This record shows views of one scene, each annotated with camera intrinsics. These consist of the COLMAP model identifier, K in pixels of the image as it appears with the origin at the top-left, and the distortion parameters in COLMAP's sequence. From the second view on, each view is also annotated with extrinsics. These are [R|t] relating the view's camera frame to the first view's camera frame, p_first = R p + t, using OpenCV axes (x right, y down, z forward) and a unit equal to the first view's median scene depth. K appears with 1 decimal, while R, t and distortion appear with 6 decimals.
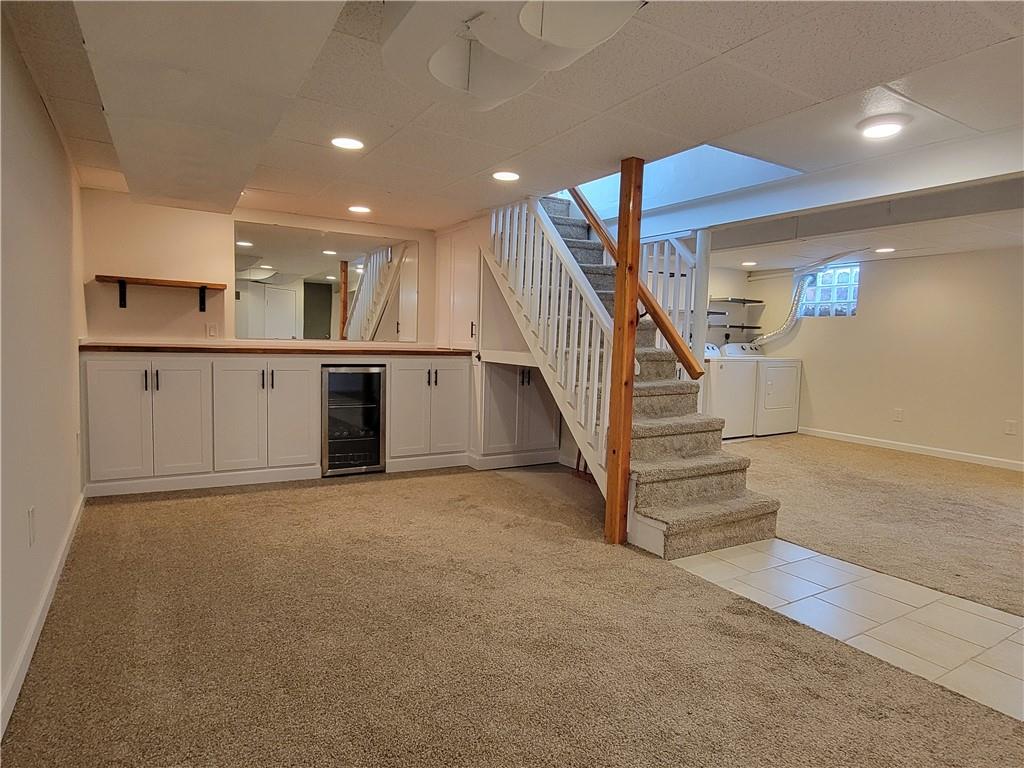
lens RADIAL K [[594.0, 0, 516.5], [0, 594.0, 391.7], [0, 0, 1]] dist [-0.005341, 0.001996]
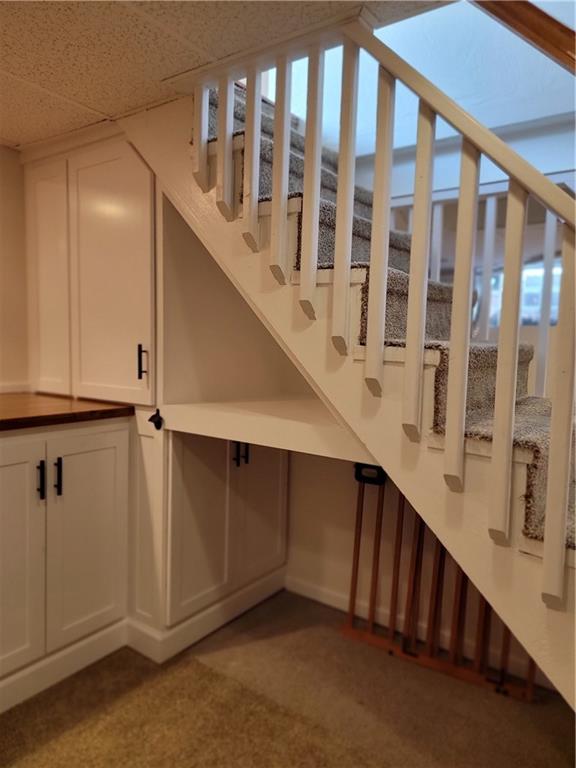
lens RADIAL K [[532.4, 0, 275.3], [0, 532.4, 383.2], [0, 0, 1]] dist [0.067564, -0.030176]
pose [[0.925354, -0.036401, 0.377352, -0.136117], [0.037401, 0.999289, 0.004680, -0.086881], [-0.377254, 0.009783, 0.926058, 0.585540]]
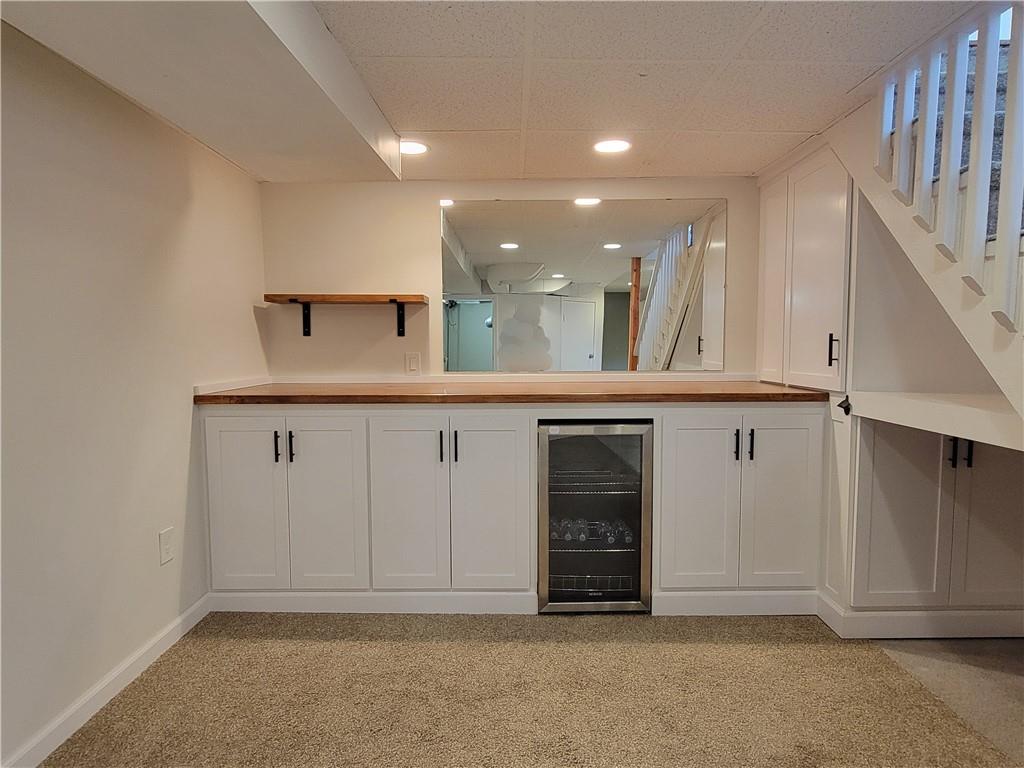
lens RADIAL K [[594.0, 0, 520.5], [0, 594.0, 390.6], [0, 0, 1]] dist [-0.005341, 0.001996]
pose [[0.854148, 0.006703, -0.519987, -0.039252], [-0.016771, 0.999752, -0.014661, -0.060031], [0.519760, 0.021243, 0.854048, 0.454170]]
